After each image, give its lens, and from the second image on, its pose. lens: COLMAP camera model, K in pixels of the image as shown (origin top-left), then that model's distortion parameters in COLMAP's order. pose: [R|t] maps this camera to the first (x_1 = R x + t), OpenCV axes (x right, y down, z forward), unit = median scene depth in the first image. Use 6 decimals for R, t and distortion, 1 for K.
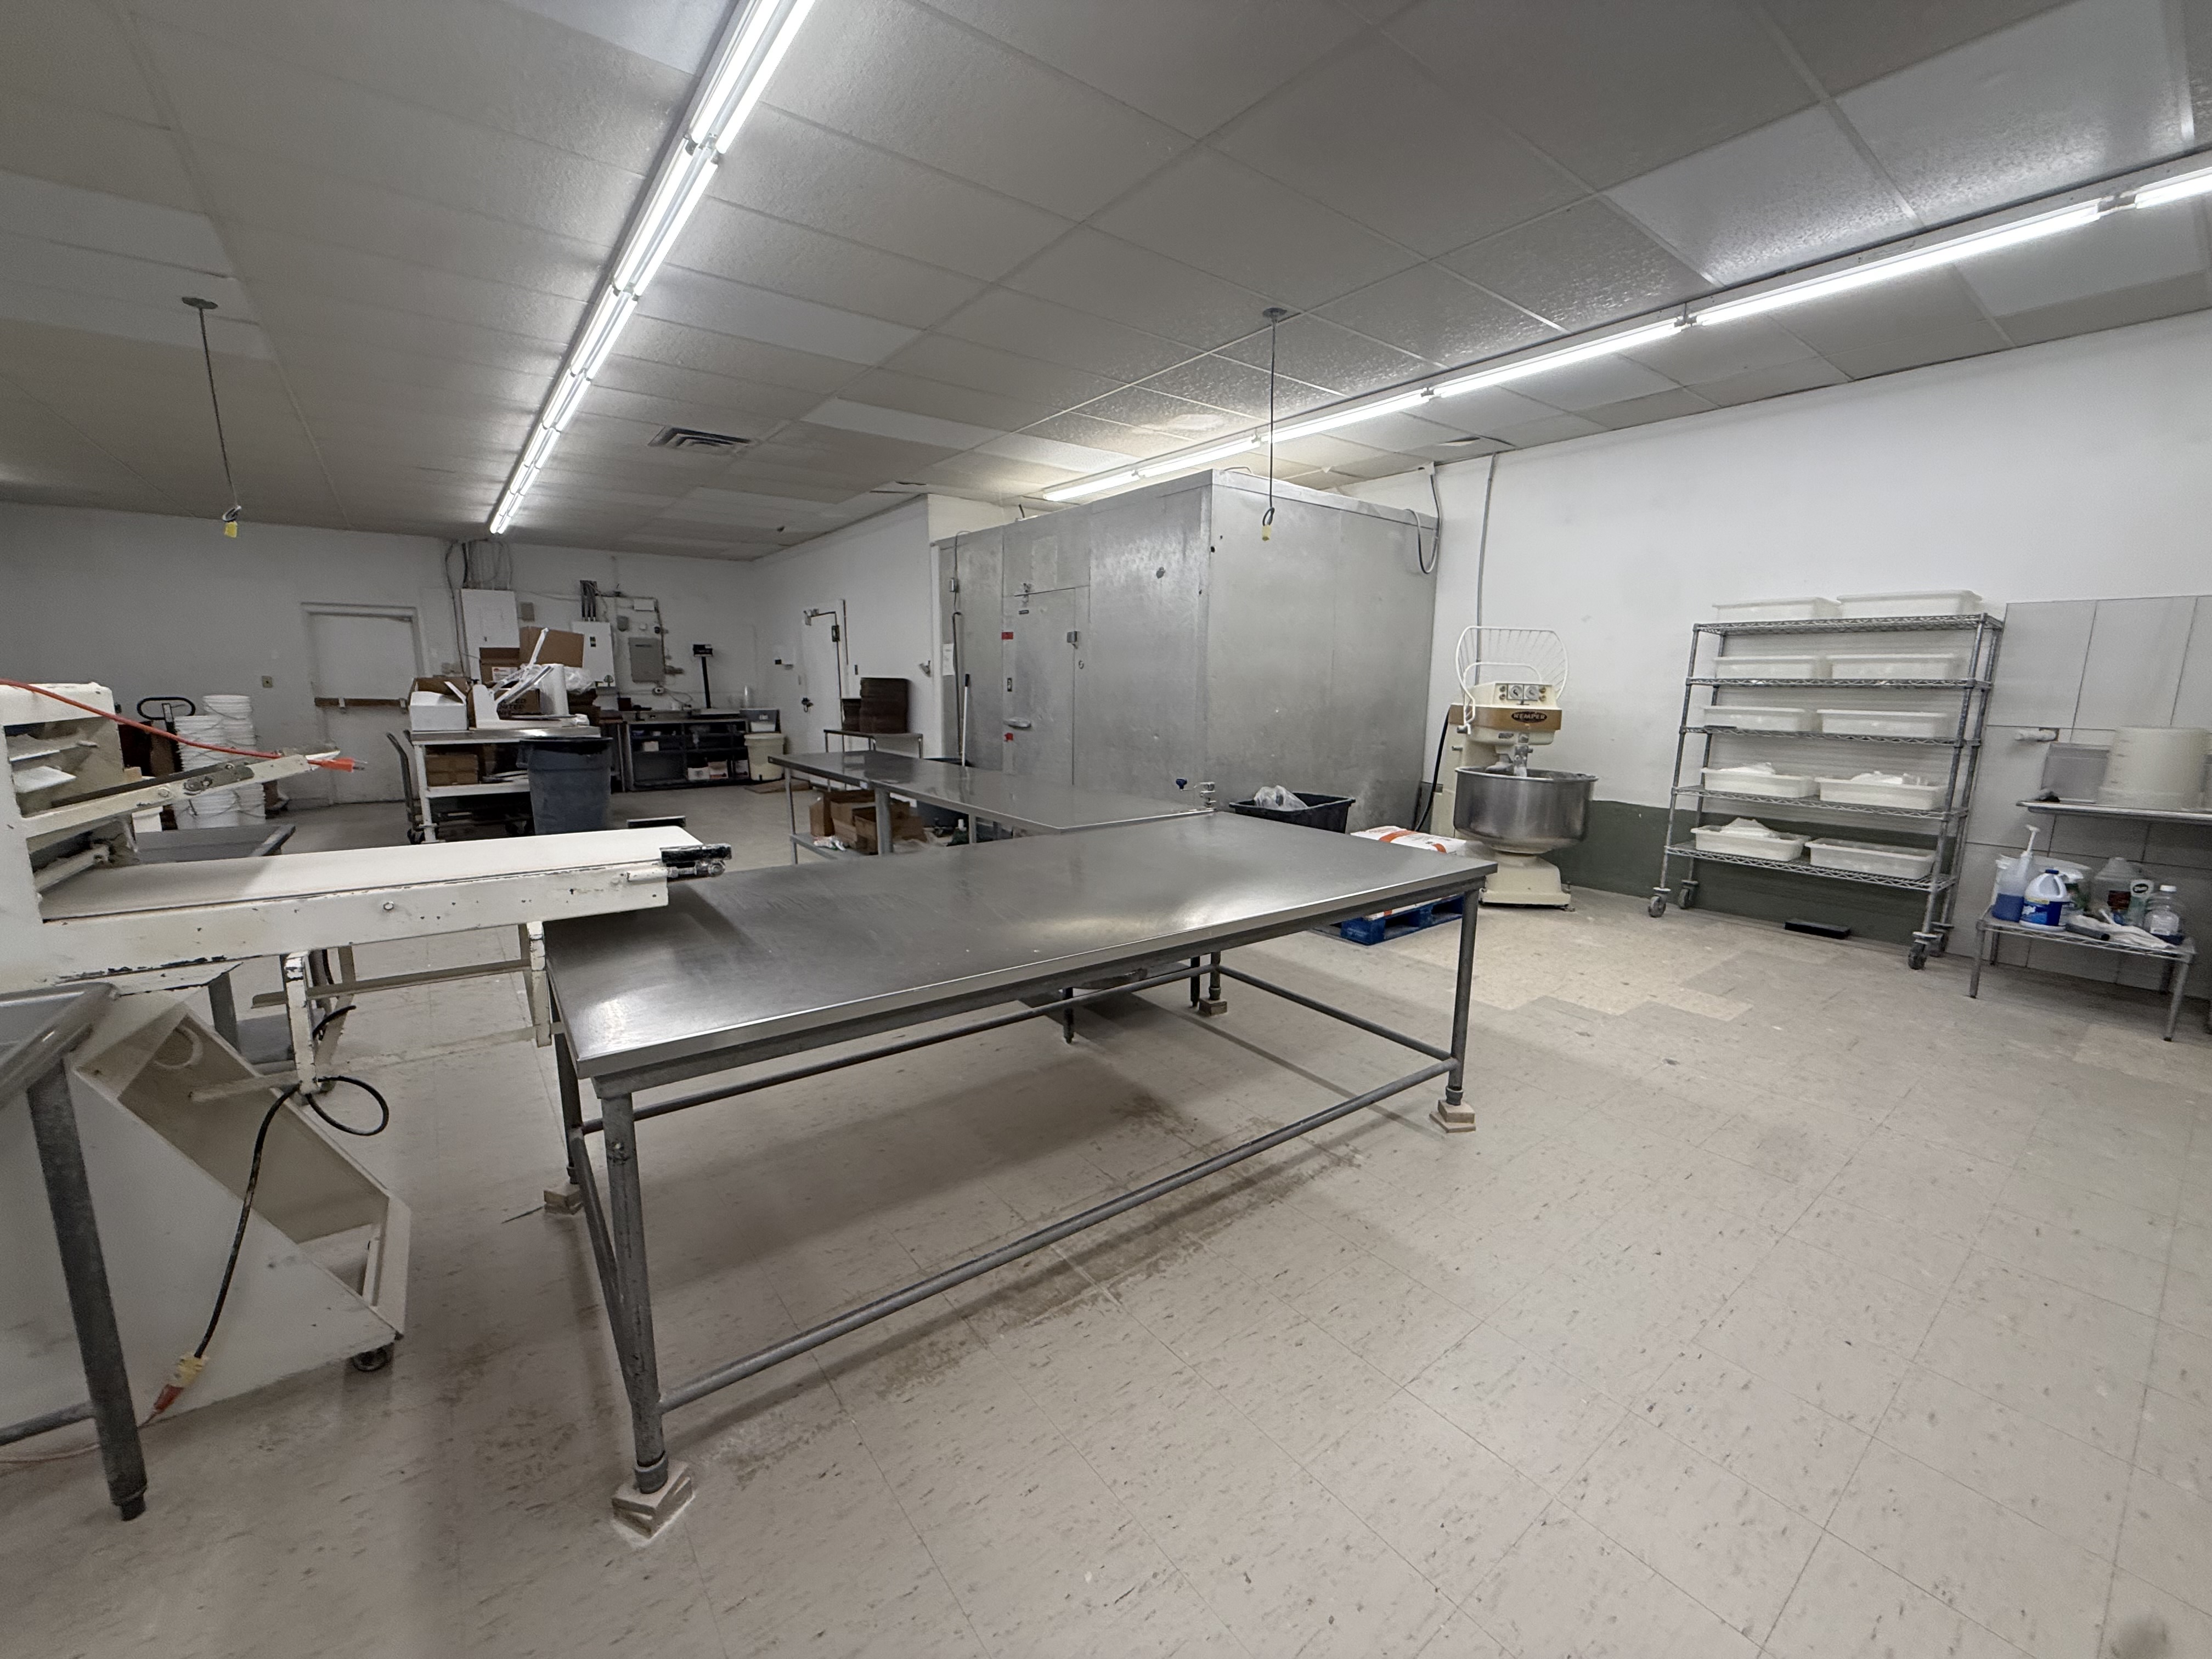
lens RADIAL K [[877.1, 0, 1106.0], [0, 877.1, 829.5], [0, 0, 1]] dist [-0.001890, 0.000043]
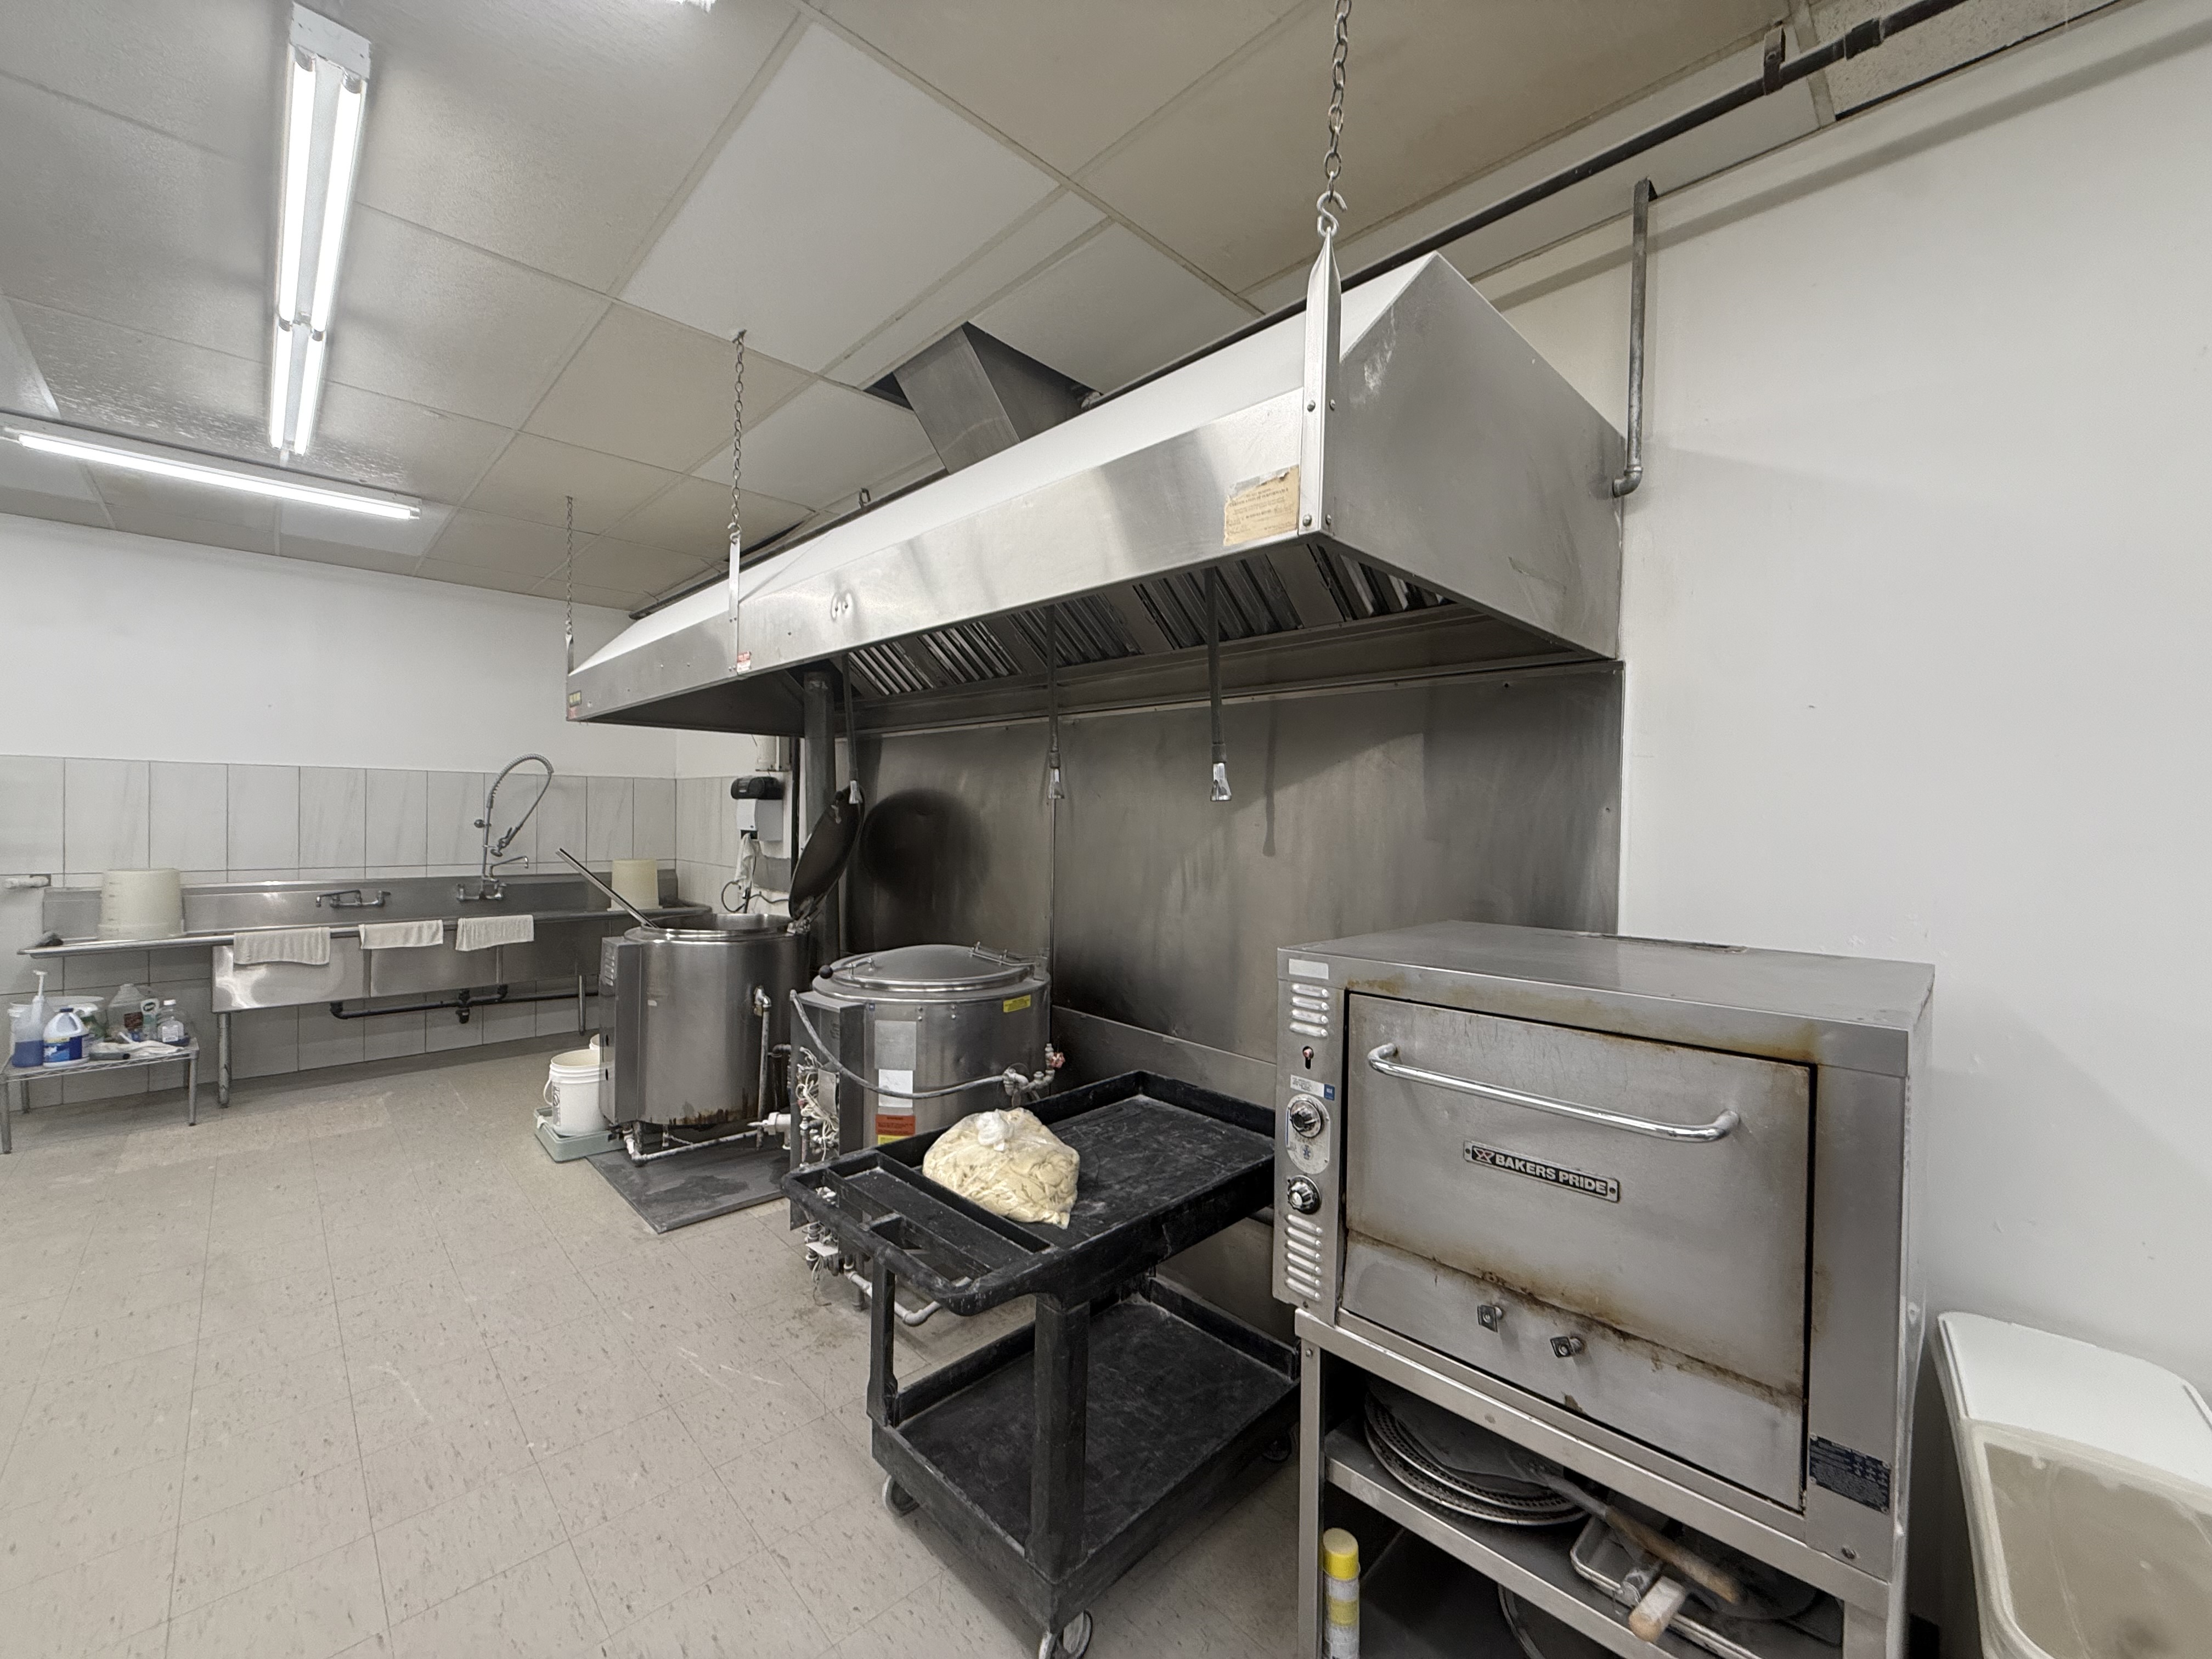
lens RADIAL K [[877.1, 0, 1106.0], [0, 877.1, 829.5], [0, 0, 1]] dist [-0.001890, 0.000043]
pose [[-0.118232, -0.023743, 0.992702, -0.125675], [0.150322, 0.987764, 0.041528, -0.023162], [-0.981542, 0.154135, -0.113216, -0.160081]]
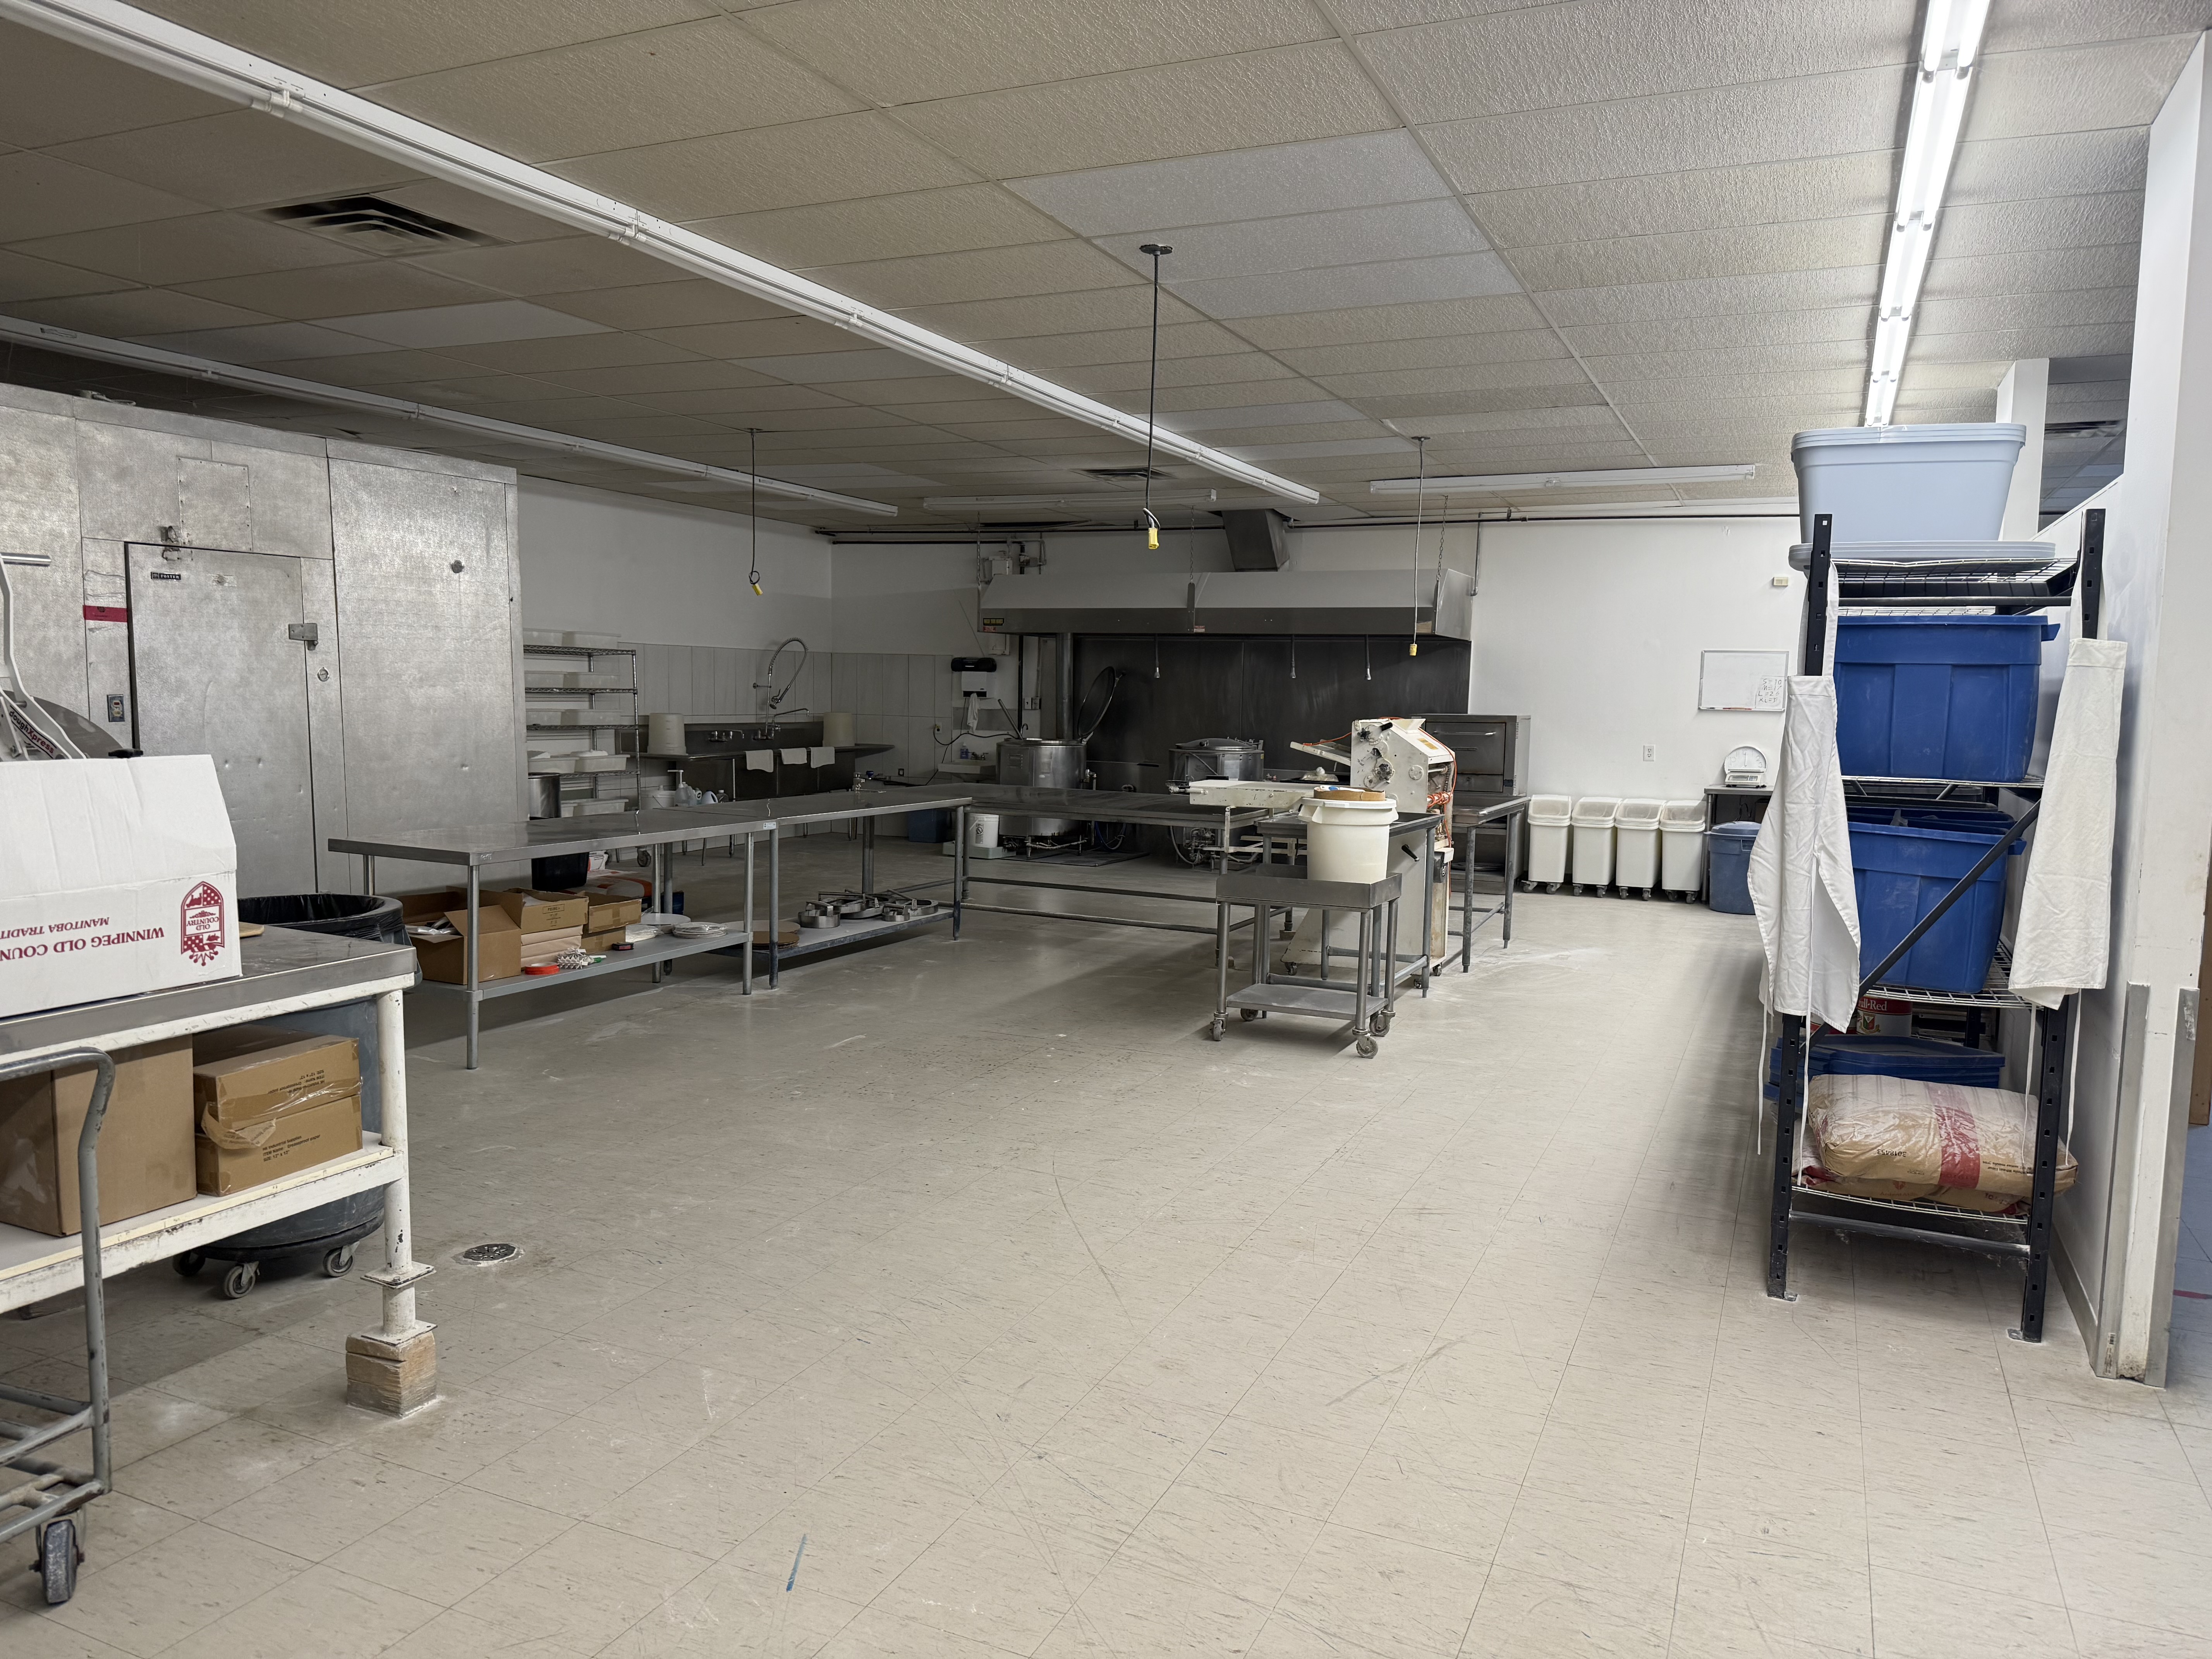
lens RADIAL K [[1541.3, 0, 1106.0], [0, 1541.3, 829.5], [0, 0, 1]] dist [-0.000181, 0.000111]
pose [[-0.461771, -0.101075, 0.881221, -2.544719], [0.125401, 0.976068, 0.177666, -0.398345], [-0.878090, 0.192547, -0.438045, 1.950741]]
